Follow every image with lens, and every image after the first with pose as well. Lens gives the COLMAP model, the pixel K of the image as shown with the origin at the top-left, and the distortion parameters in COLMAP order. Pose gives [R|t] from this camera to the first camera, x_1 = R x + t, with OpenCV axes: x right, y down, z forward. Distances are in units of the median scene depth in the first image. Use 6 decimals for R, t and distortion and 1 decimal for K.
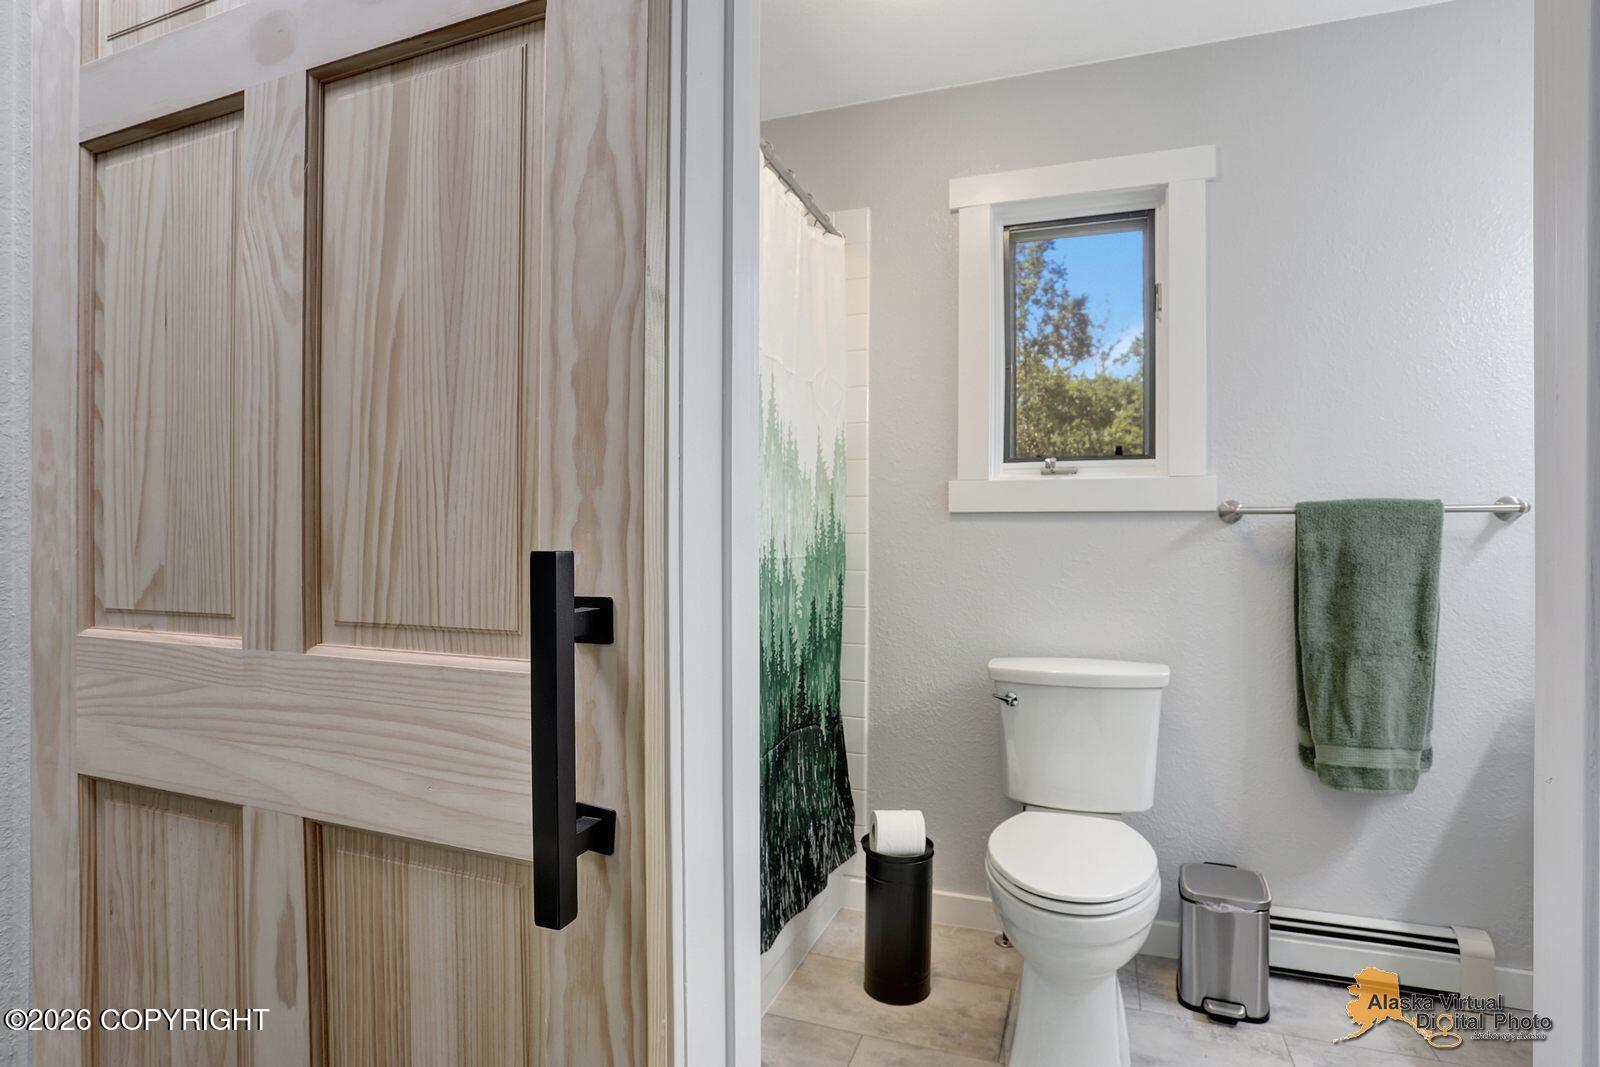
lens RADIAL K [[819.6, 0, 799.7], [0, 819.6, 557.0], [0, 0, 1]] dist [-0.038516, 0.000360]
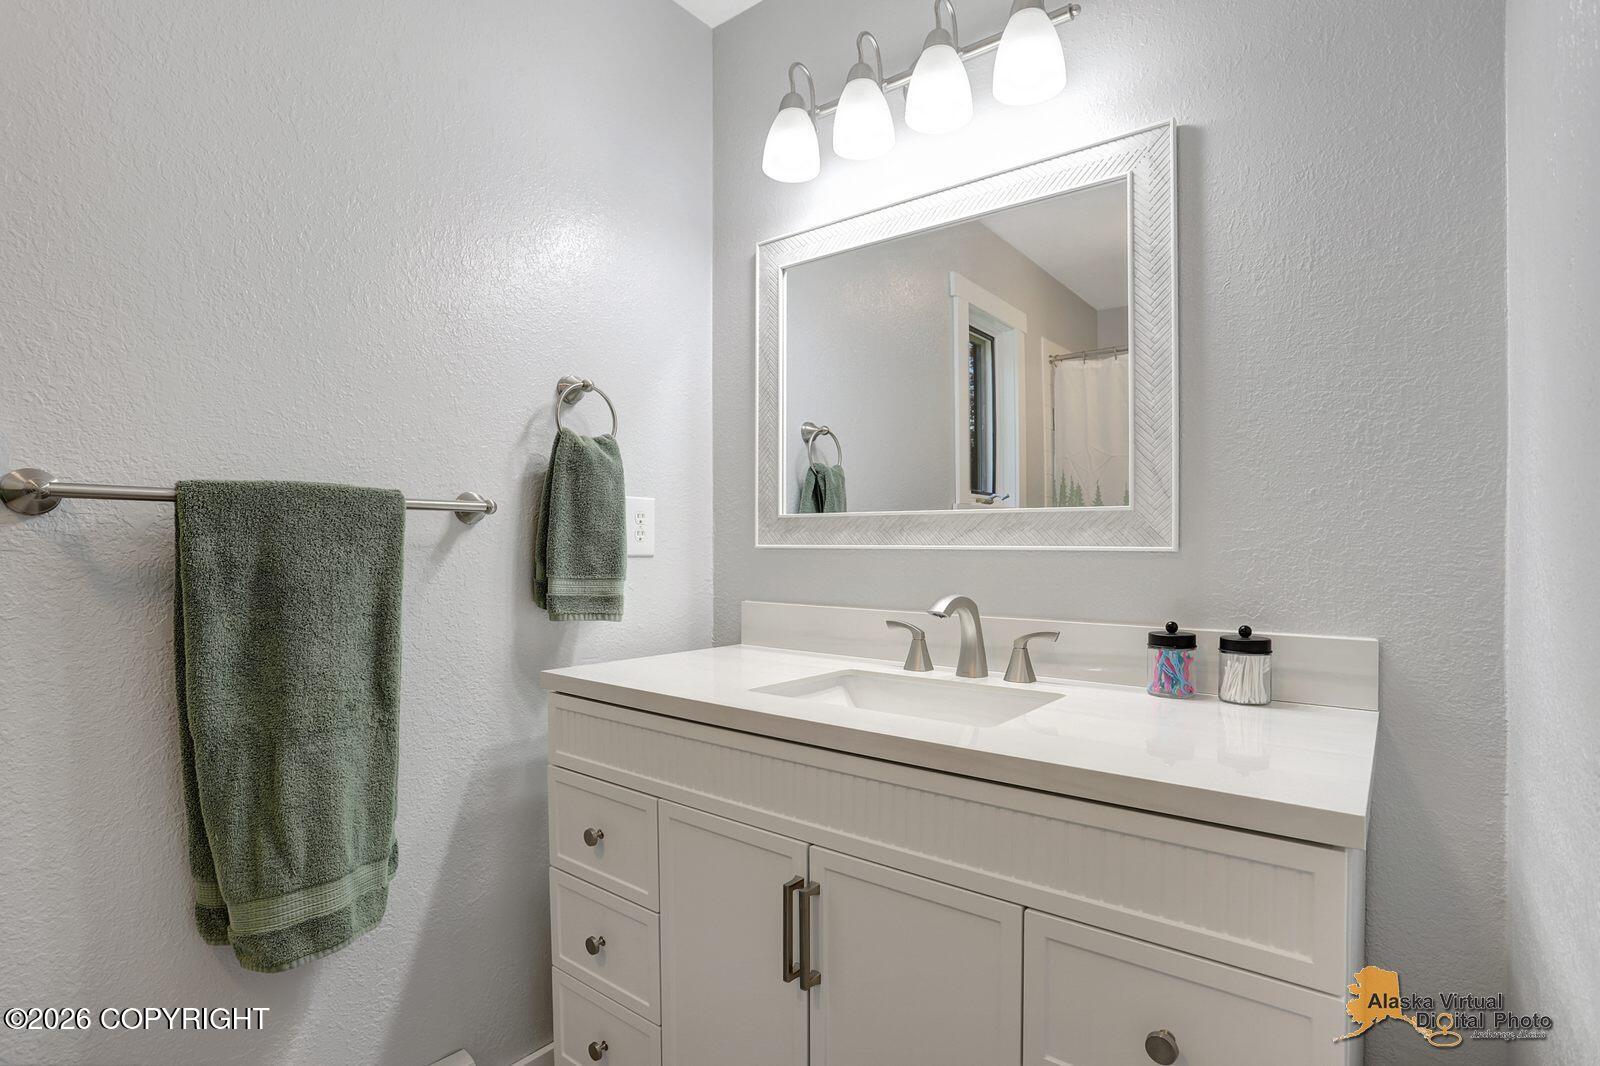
lens RADIAL K [[780.5, 0, 796.2], [0, 780.5, 556.4], [0, 0, 1]] dist [-0.075989, 0.030962]
pose [[0.309232, -0.012211, 0.950908, 0.269390], [0.017271, 0.999825, 0.007223, -0.012880], [-0.950830, 0.014190, 0.309389, 0.459854]]
